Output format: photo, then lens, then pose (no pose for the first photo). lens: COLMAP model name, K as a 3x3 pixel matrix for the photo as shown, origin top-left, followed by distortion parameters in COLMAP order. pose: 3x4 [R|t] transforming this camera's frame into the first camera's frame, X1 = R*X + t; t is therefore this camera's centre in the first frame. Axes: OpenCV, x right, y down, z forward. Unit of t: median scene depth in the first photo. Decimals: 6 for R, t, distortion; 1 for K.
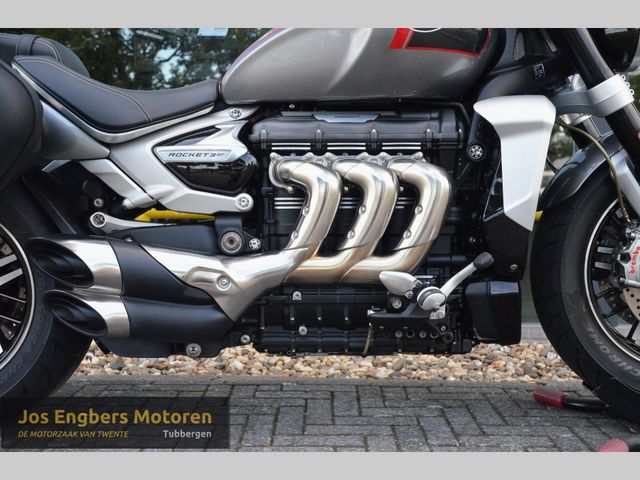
lens RADIAL K [[742.0, 0, 330.5], [0, 742.0, 248.8], [0, 0, 1]] dist [0.002657, 0.253873]
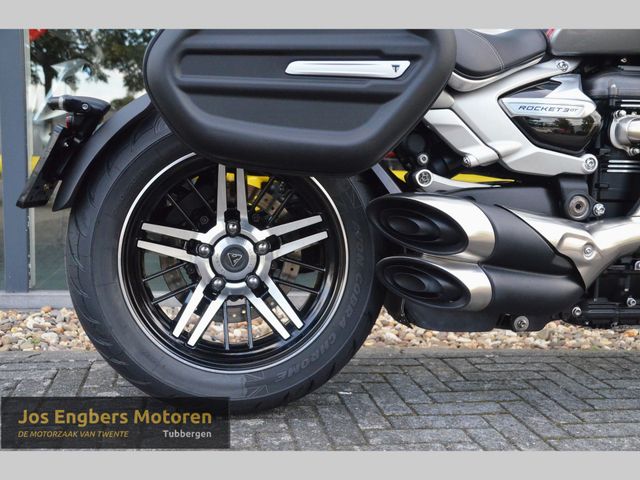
lens RADIAL K [[715.3, 0, 320.9], [0, 715.3, 263.0], [0, 0, 1]] dist [-0.082159, 0.333338]
pose [[0.984096, 0.008776, 0.177422, -0.597669], [-0.019627, 0.998035, 0.059500, 0.014186], [-0.176551, -0.062036, 0.982335, 0.183568]]
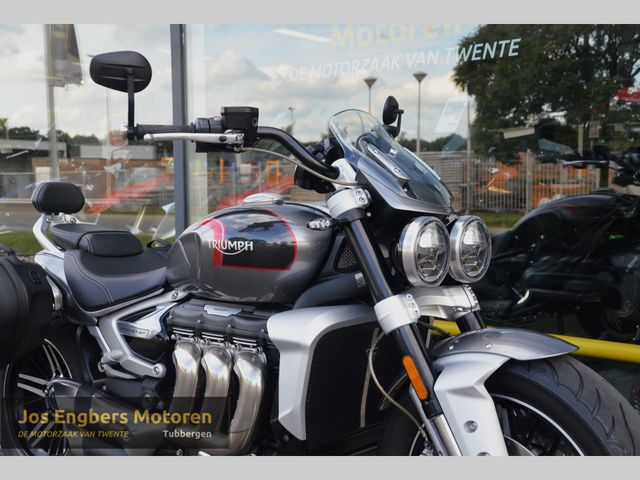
lens RADIAL K [[815.6, 0, 337.7], [0, 815.6, 231.5], [0, 0, 1]] dist [0.038049, 0.068806]
pose [[0.766375, 0.029150, -0.641731, 1.014028], [-0.039791, 0.999206, -0.002132, -0.310729], [0.641160, 0.027169, 0.766926, 0.112073]]
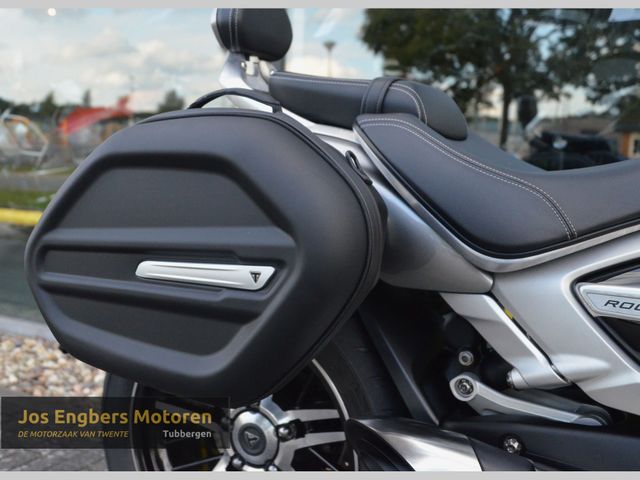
lens RADIAL K [[723.5, 0, 297.0], [0, 723.5, 240.9], [0, 0, 1]] dist [0.008742, 0.015430]
pose [[0.865604, 0.079953, -0.494305, -0.155192], [-0.064345, 0.996746, 0.048544, -0.178884], [0.496578, -0.010214, 0.867932, 0.447850]]
